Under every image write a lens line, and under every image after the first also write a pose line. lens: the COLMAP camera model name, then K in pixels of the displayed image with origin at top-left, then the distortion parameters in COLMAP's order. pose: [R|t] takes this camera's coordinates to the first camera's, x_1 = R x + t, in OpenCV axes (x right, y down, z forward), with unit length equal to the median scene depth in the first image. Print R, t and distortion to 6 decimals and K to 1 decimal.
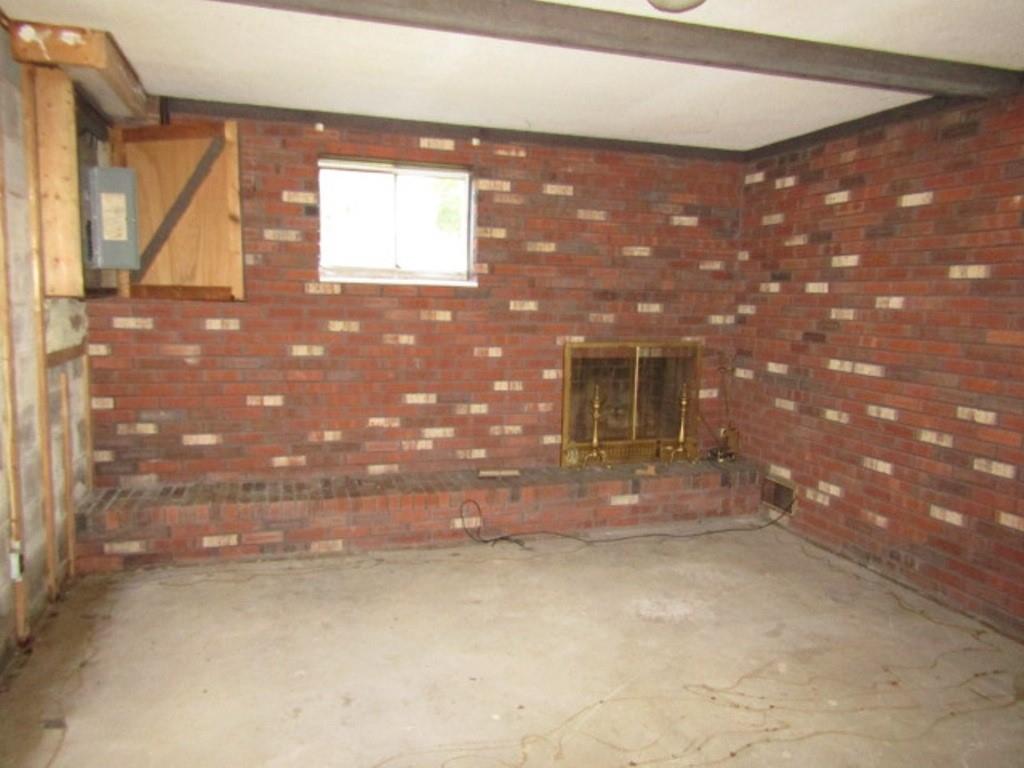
lens RADIAL K [[734.8, 0, 511.1], [0, 734.8, 380.6], [0, 0, 1]] dist [-0.002528, 0.007817]
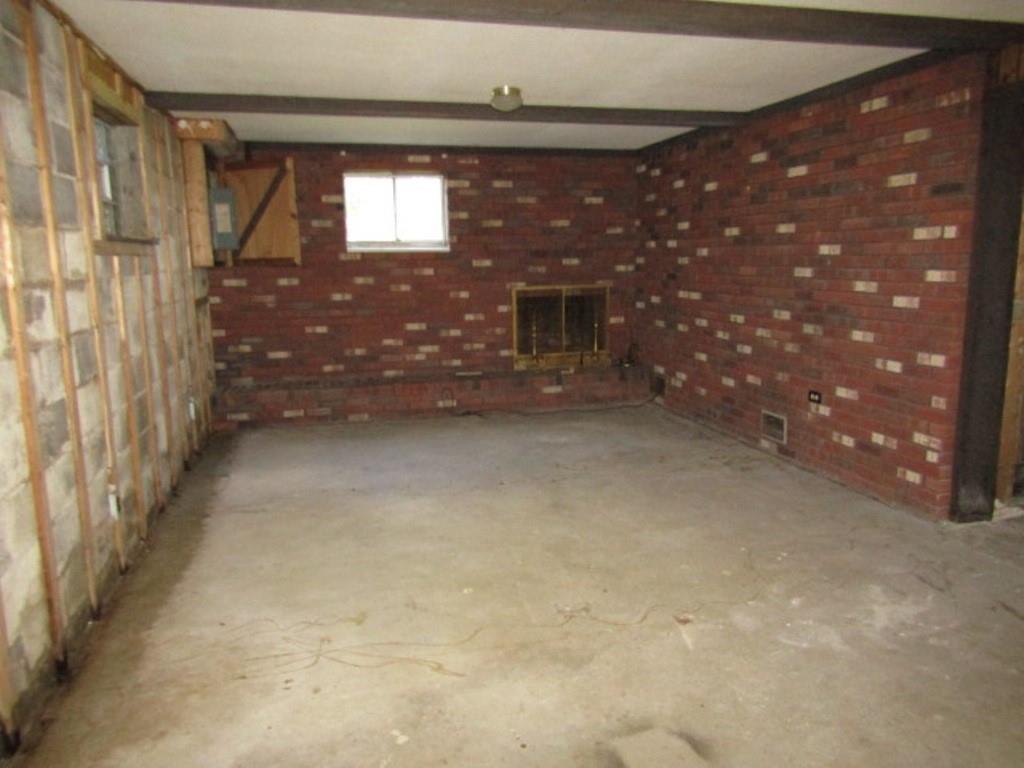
lens RADIAL K [[734.8, 0, 513.1], [0, 734.8, 386.5], [0, 0, 1]] dist [-0.002528, 0.007817]
pose [[0.997932, -0.027510, -0.058086, 0.176686], [0.030818, 0.997908, 0.056836, 0.073357], [0.056401, -0.058508, 0.996692, -0.563869]]
